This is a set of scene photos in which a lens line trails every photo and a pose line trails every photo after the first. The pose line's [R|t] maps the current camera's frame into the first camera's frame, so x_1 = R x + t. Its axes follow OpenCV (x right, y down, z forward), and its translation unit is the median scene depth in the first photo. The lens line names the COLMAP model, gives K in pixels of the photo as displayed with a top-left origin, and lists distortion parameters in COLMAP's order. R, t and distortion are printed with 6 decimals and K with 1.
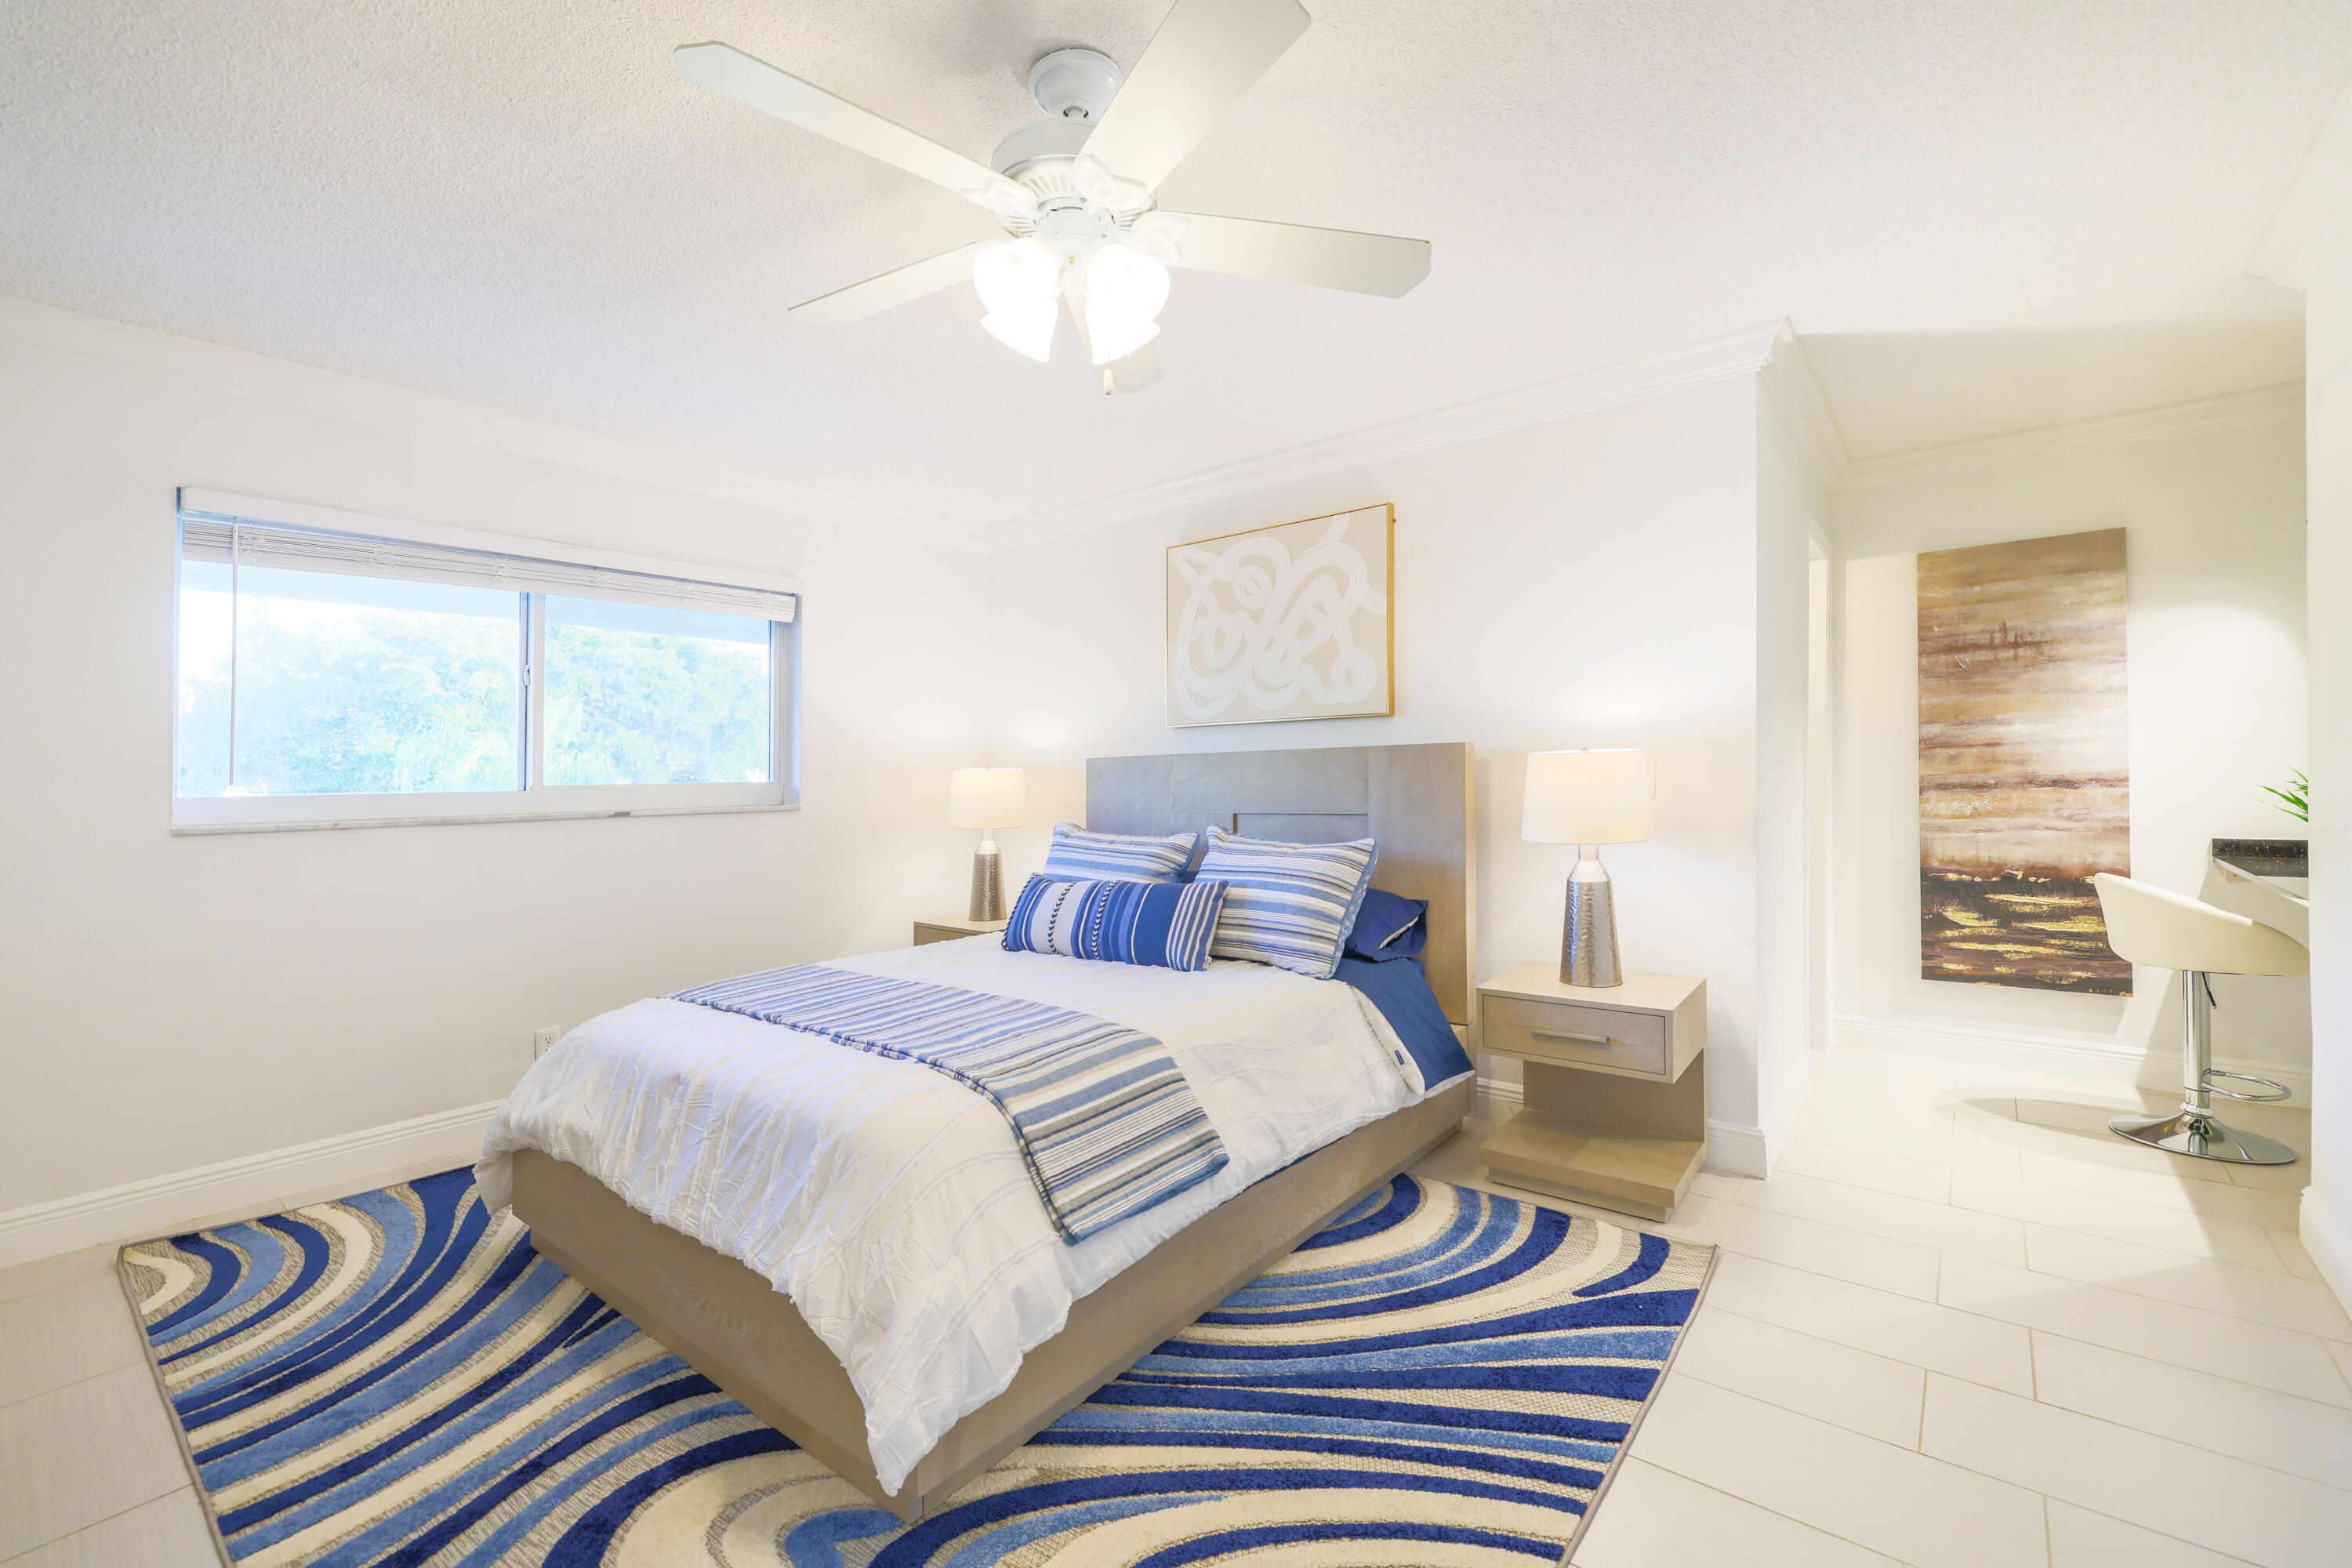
lens RADIAL K [[979.8, 0, 1181.5], [0, 979.8, 767.9], [0, 0, 1]] dist [0.002154, 0.000214]
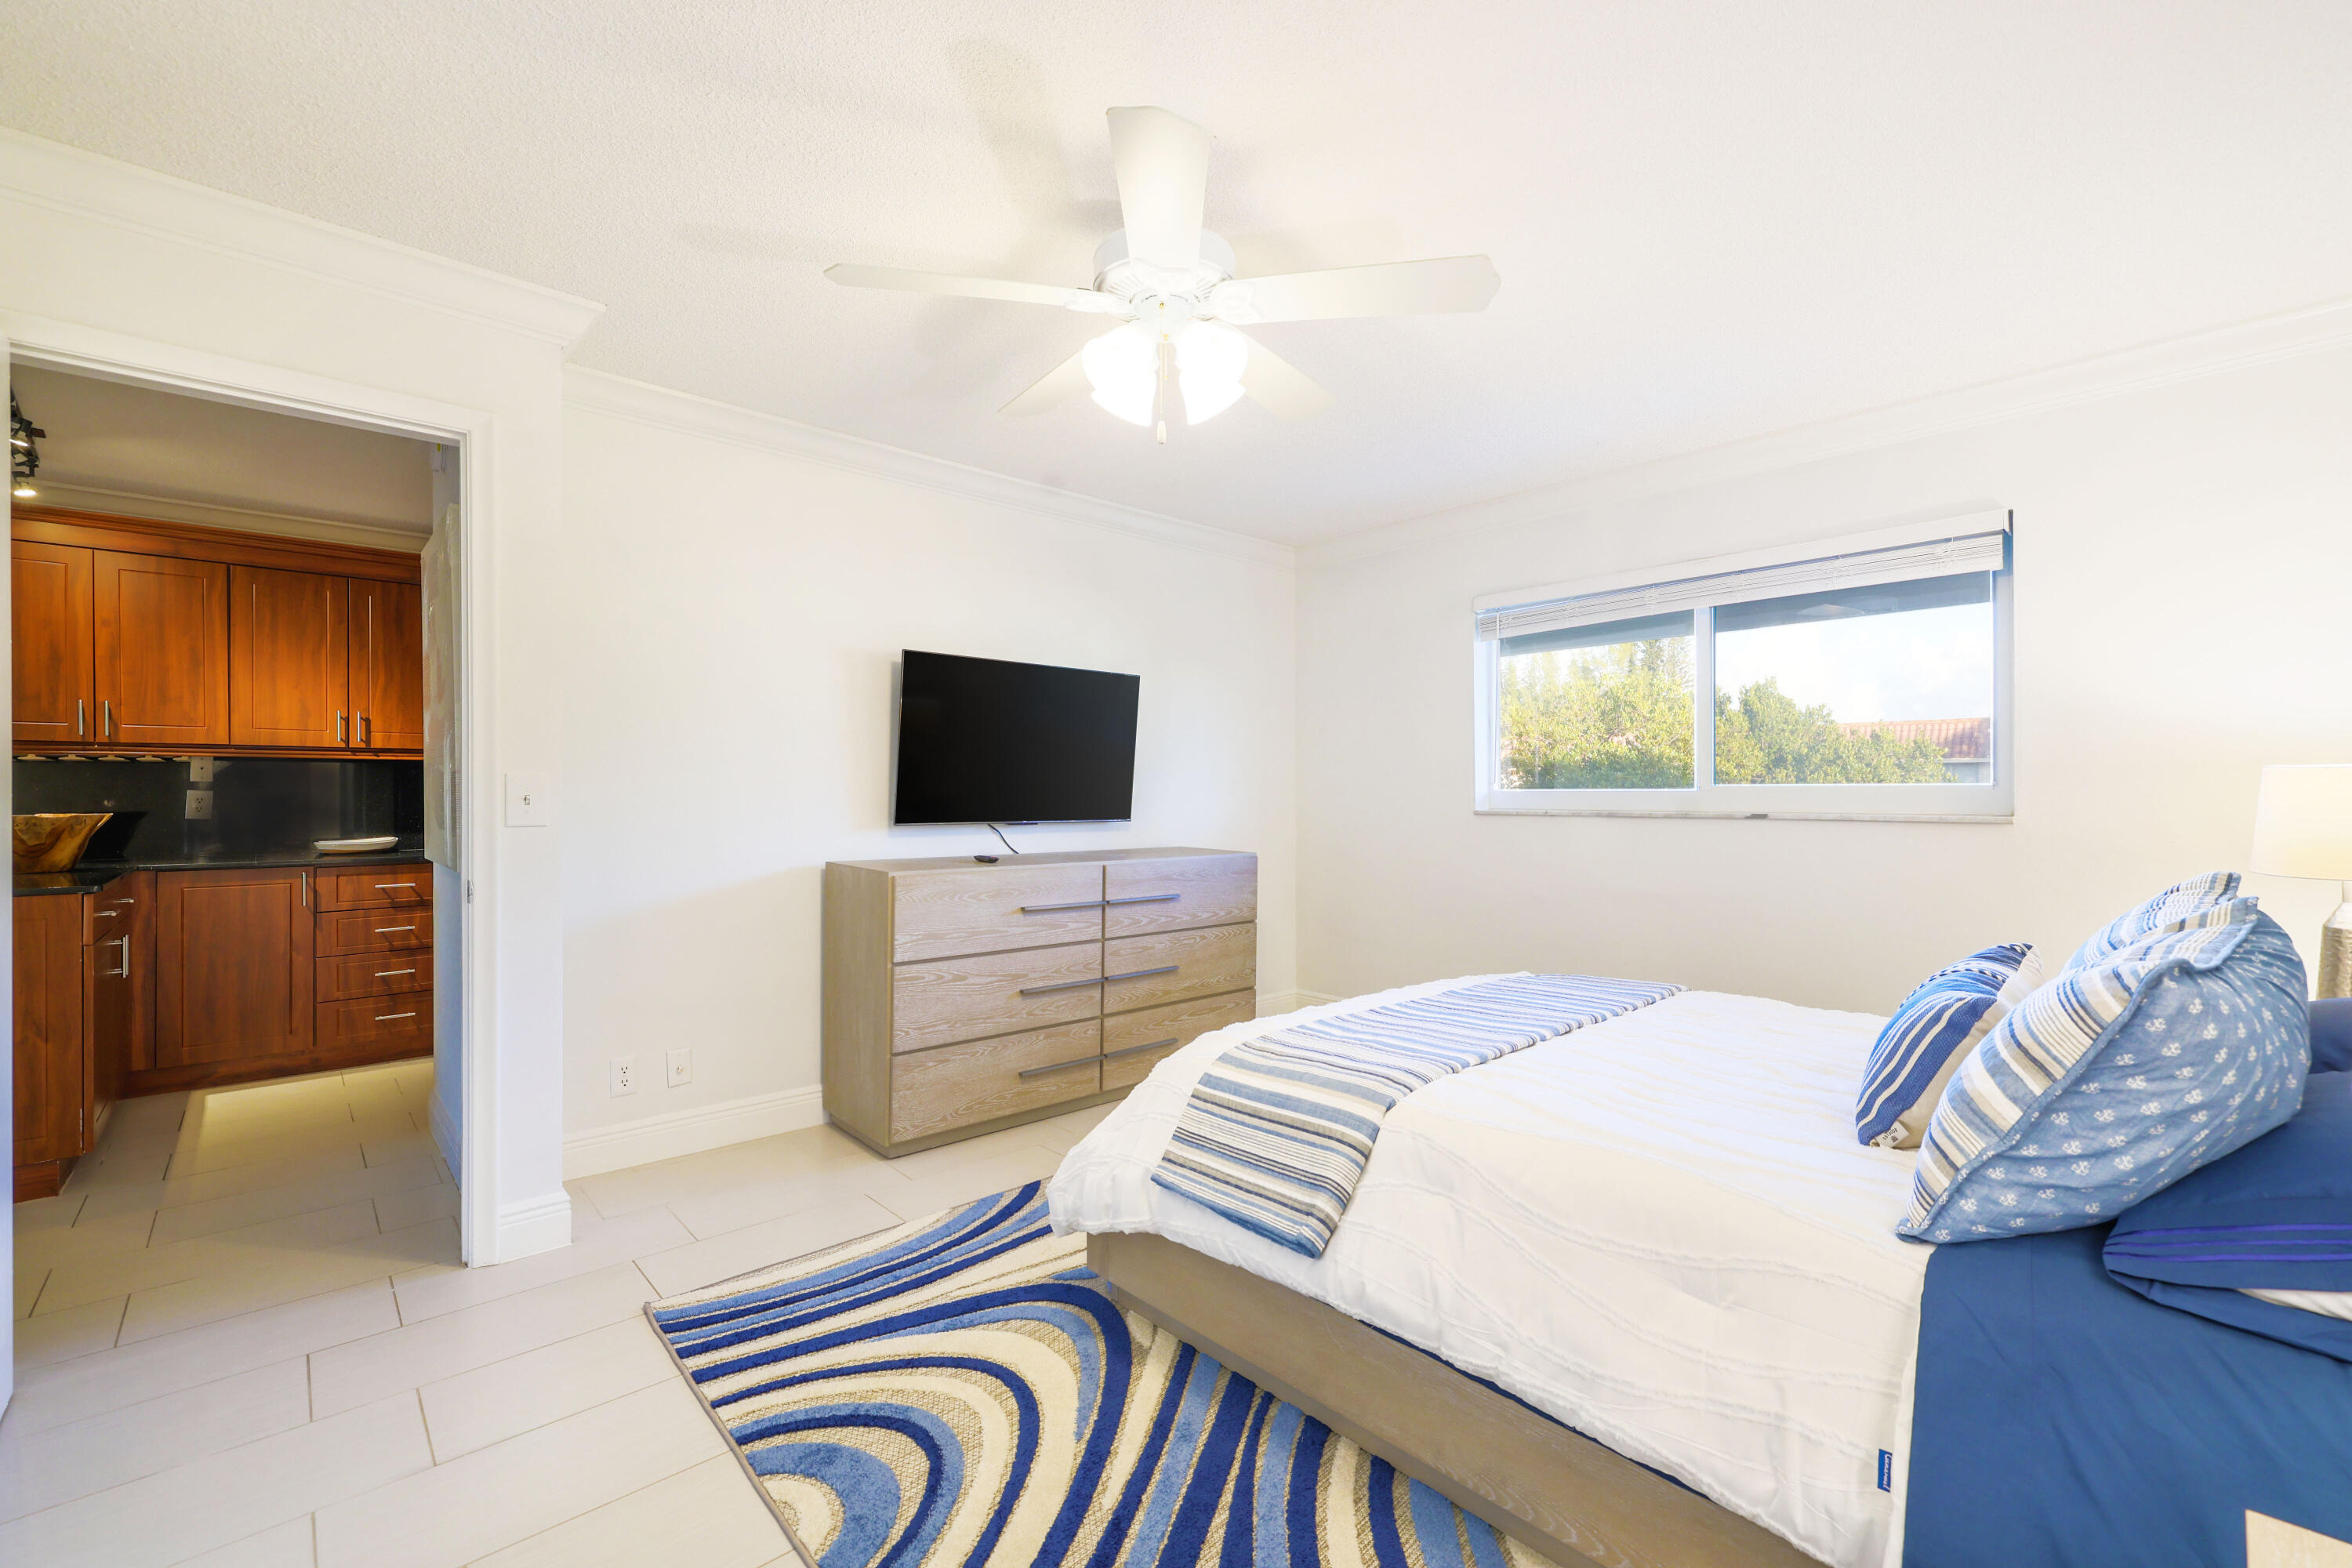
lens RADIAL K [[979.8, 0, 1181.5], [0, 979.8, 767.9], [0, 0, 1]] dist [0.002154, 0.000214]
pose [[-0.136738, -0.005625, -0.990591, 0.868163], [0.013257, 0.999884, -0.007508, -0.003159], [0.990518, -0.014158, -0.136648, 0.985727]]
